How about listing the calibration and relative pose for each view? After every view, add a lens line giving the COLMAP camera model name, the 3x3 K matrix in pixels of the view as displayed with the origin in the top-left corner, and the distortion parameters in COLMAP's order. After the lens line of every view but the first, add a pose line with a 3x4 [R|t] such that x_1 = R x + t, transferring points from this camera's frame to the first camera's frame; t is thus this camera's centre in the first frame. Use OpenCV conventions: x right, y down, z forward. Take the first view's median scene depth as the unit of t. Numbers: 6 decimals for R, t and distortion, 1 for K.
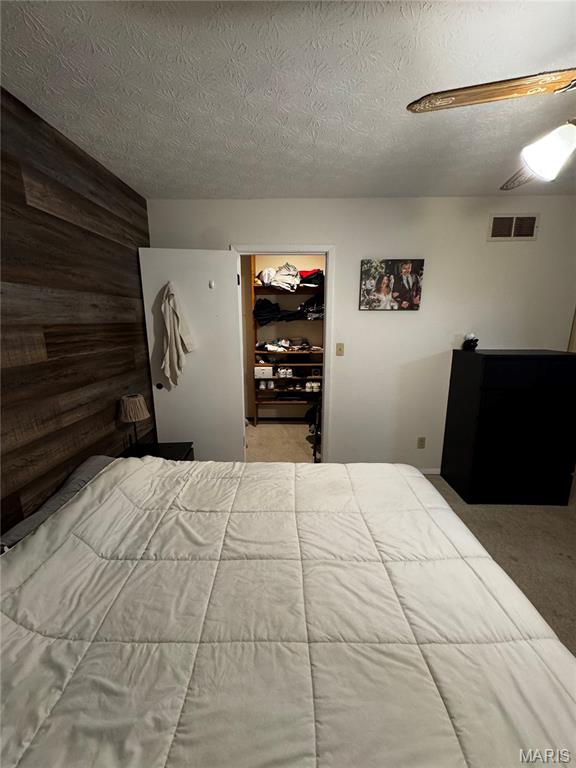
lens RADIAL K [[307.3, 0, 287.4], [0, 307.3, 383.0], [0, 0, 1]] dist [-0.000234, -0.000776]
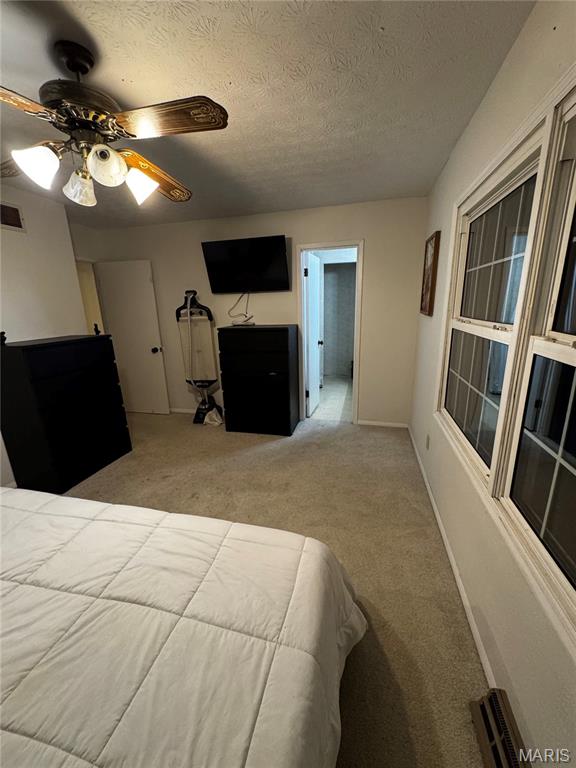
lens RADIAL K [[307.3, 0, 289.8], [0, 307.3, 384.2], [0, 0, 1]] dist [-0.000234, -0.000776]
pose [[0.218933, -0.255737, 0.941630, -0.107072], [0.224598, 0.952336, 0.206424, 0.010863], [-0.949539, 0.166295, 0.265936, -0.038431]]
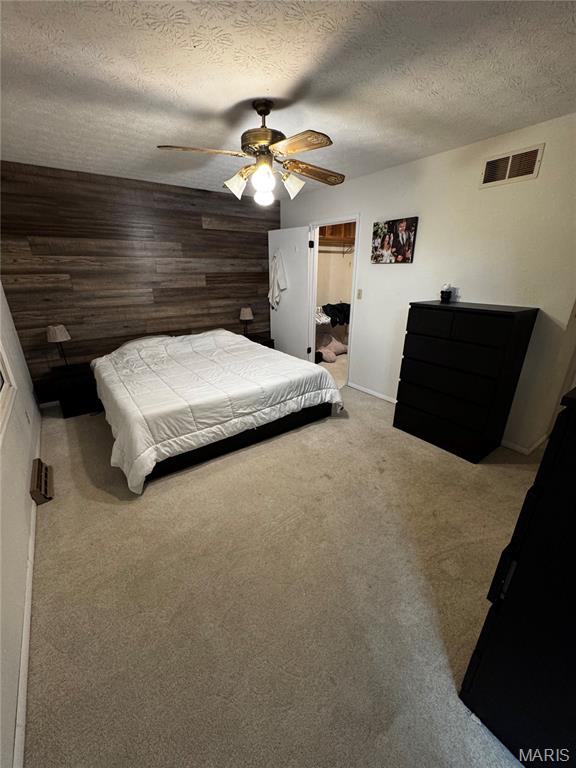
lens RADIAL K [[307.3, 0, 289.4], [0, 307.3, 382.3], [0, 0, 1]] dist [-0.000234, -0.000776]
pose [[0.610801, 0.273345, -0.743105, 1.184977], [-0.159061, 0.961747, 0.223030, 0.012260], [0.775643, -0.018028, 0.630914, -0.105210]]
